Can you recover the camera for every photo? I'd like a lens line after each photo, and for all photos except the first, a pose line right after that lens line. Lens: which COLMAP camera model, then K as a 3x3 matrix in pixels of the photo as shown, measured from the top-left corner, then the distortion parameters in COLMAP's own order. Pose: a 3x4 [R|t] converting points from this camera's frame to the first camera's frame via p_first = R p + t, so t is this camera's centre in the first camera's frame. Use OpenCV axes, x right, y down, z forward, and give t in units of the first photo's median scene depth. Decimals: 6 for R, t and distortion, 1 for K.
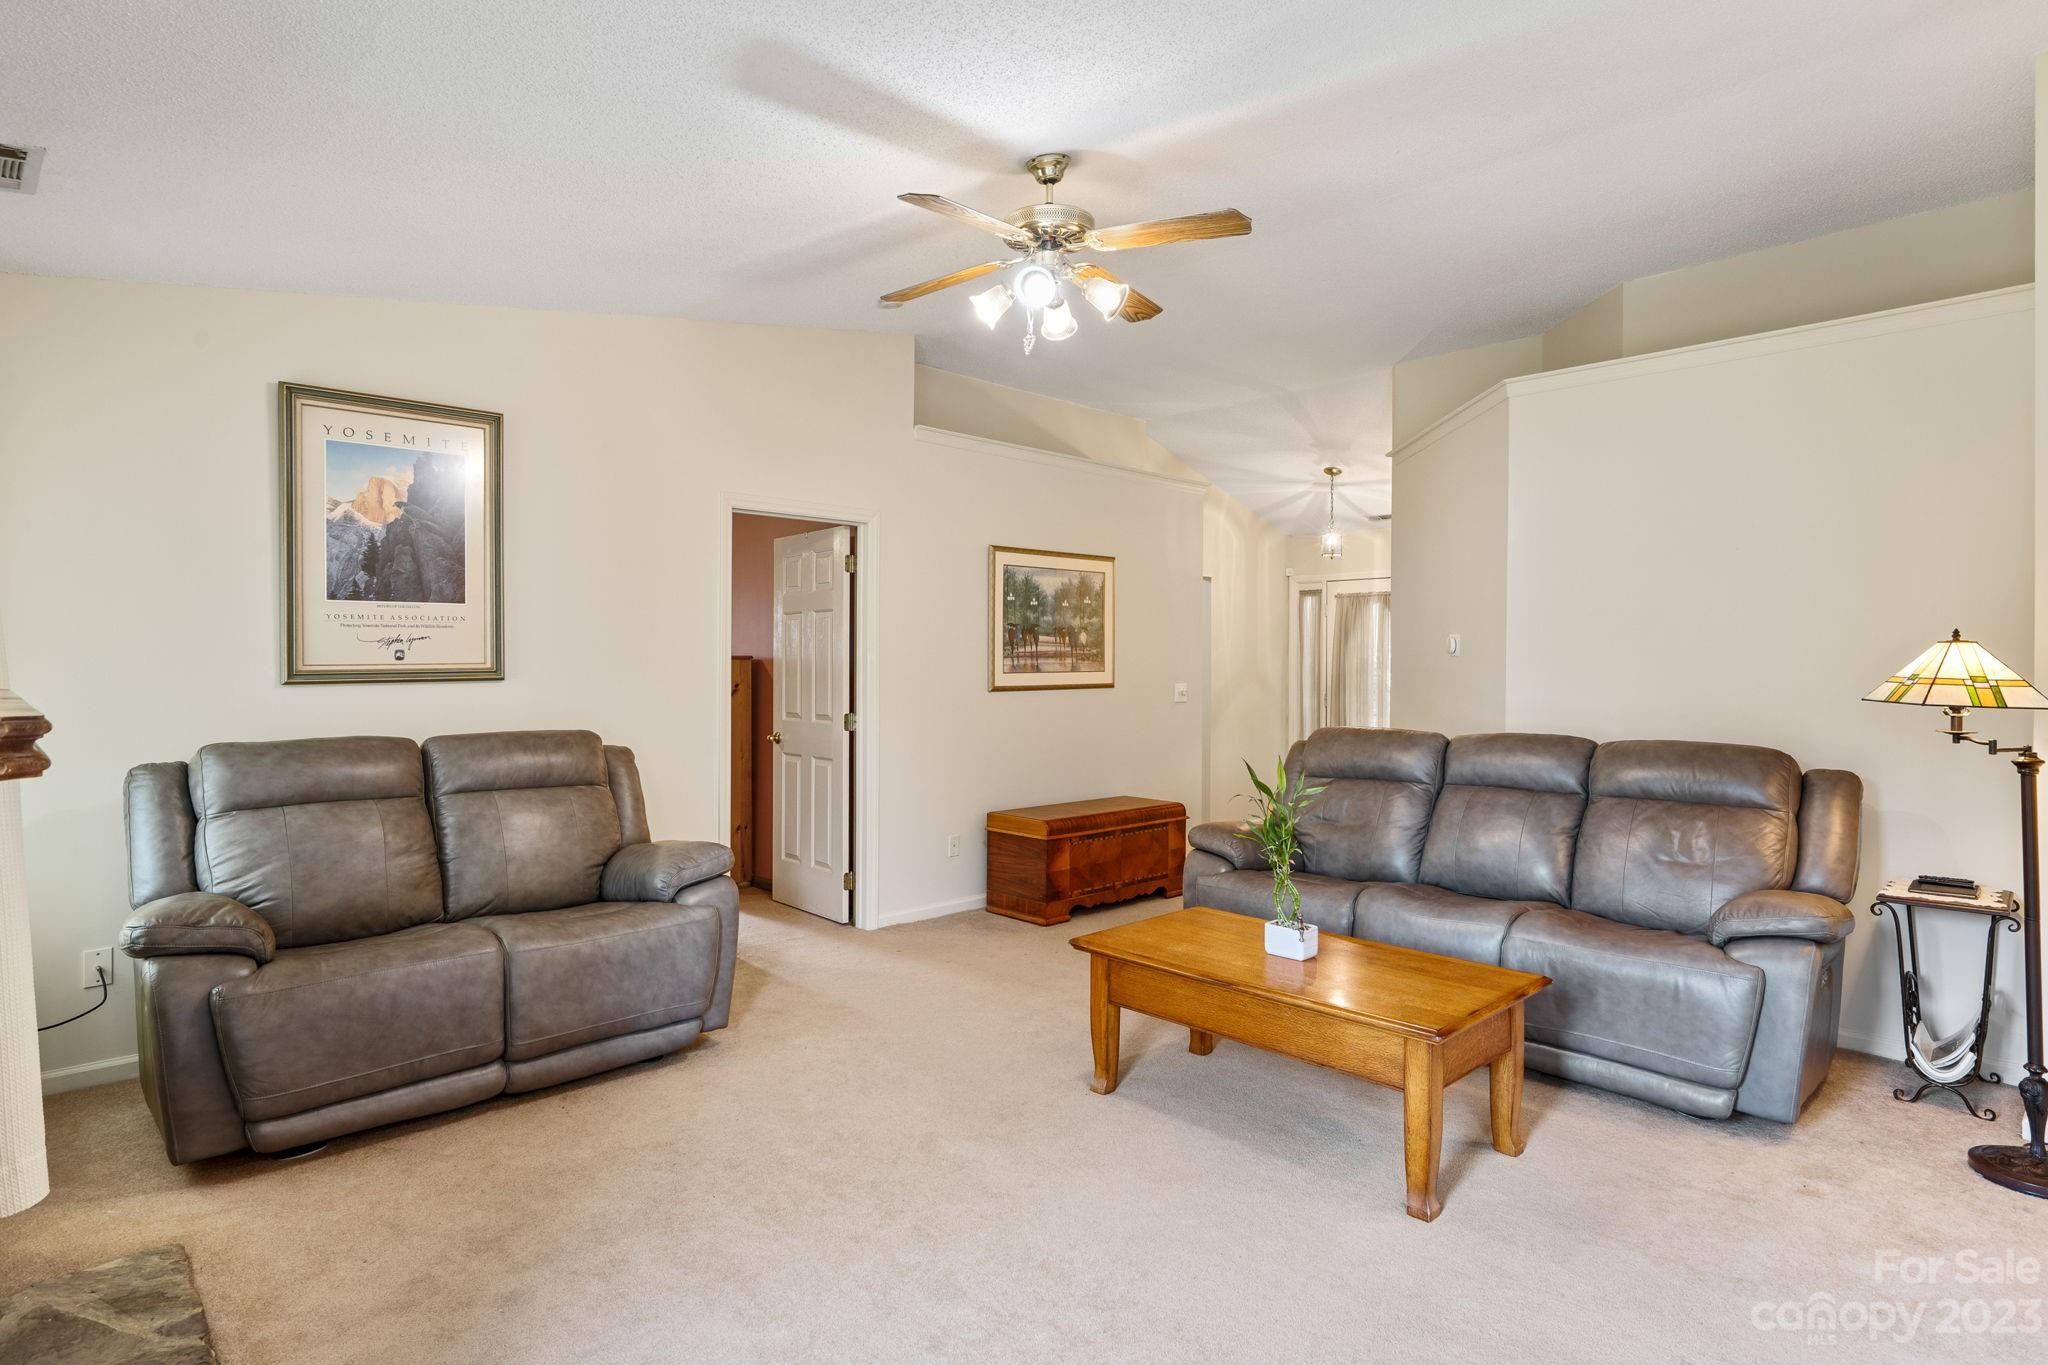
lens RADIAL K [[1102.3, 0, 1026.9], [0, 1102.3, 655.8], [0, 0, 1]] dist [0.000632, 0.000266]
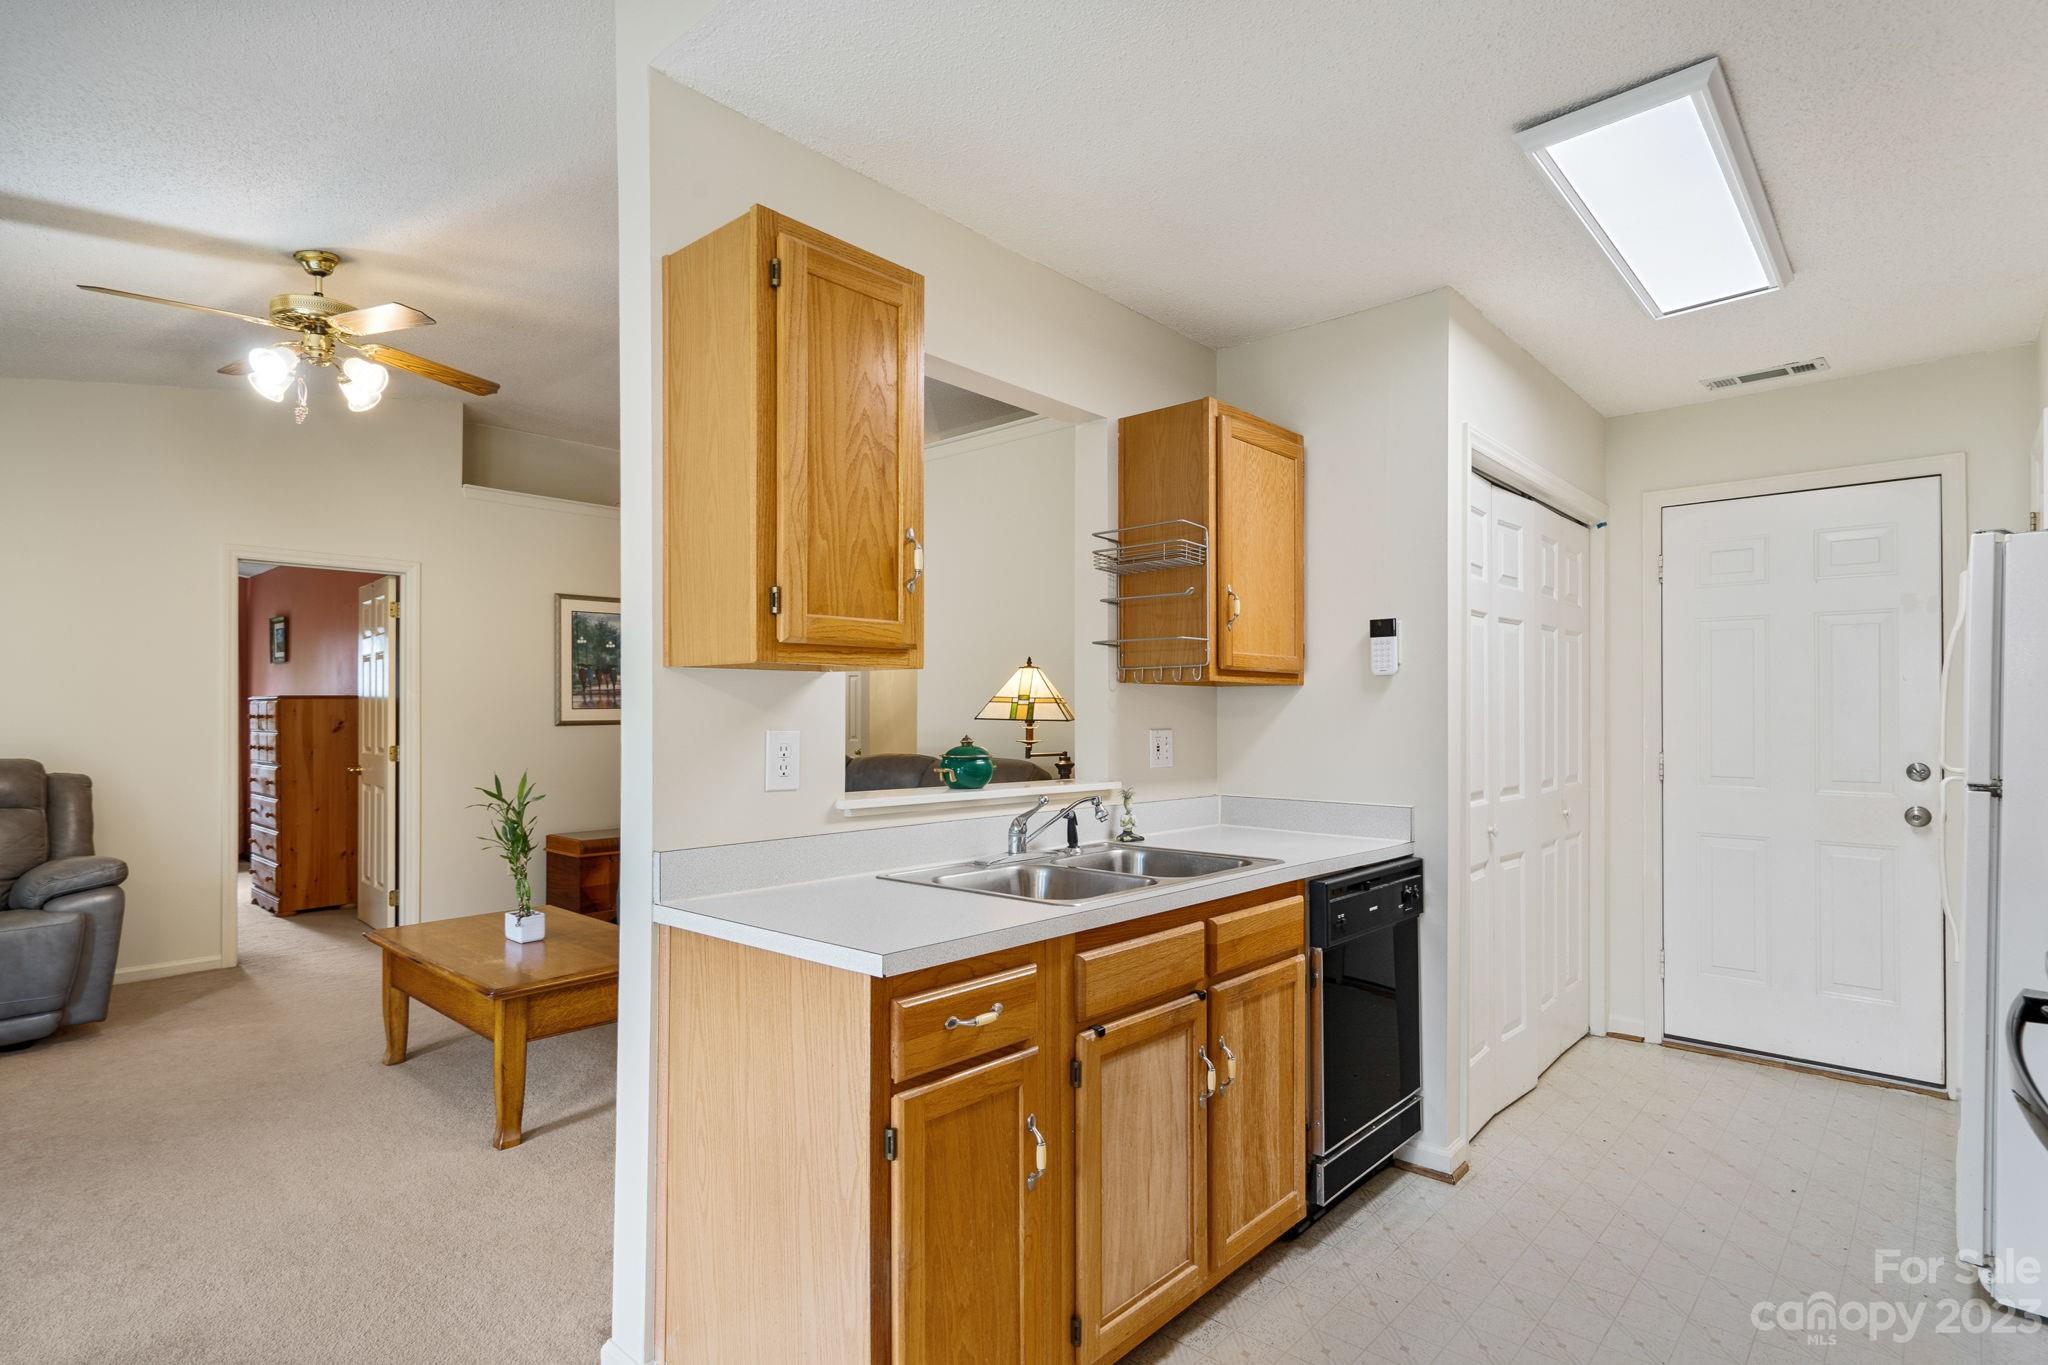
lens RADIAL K [[1038.2, 0, 1026.2], [0, 1038.2, 696.2], [0, 0, 1]] dist [0.002016, 0.000259]
pose [[0.998312, -0.005704, 0.057796, 0.403815], [0.006106, 0.999958, -0.006785, 0.013854], [-0.057755, 0.007126, 0.998305, -0.073579]]
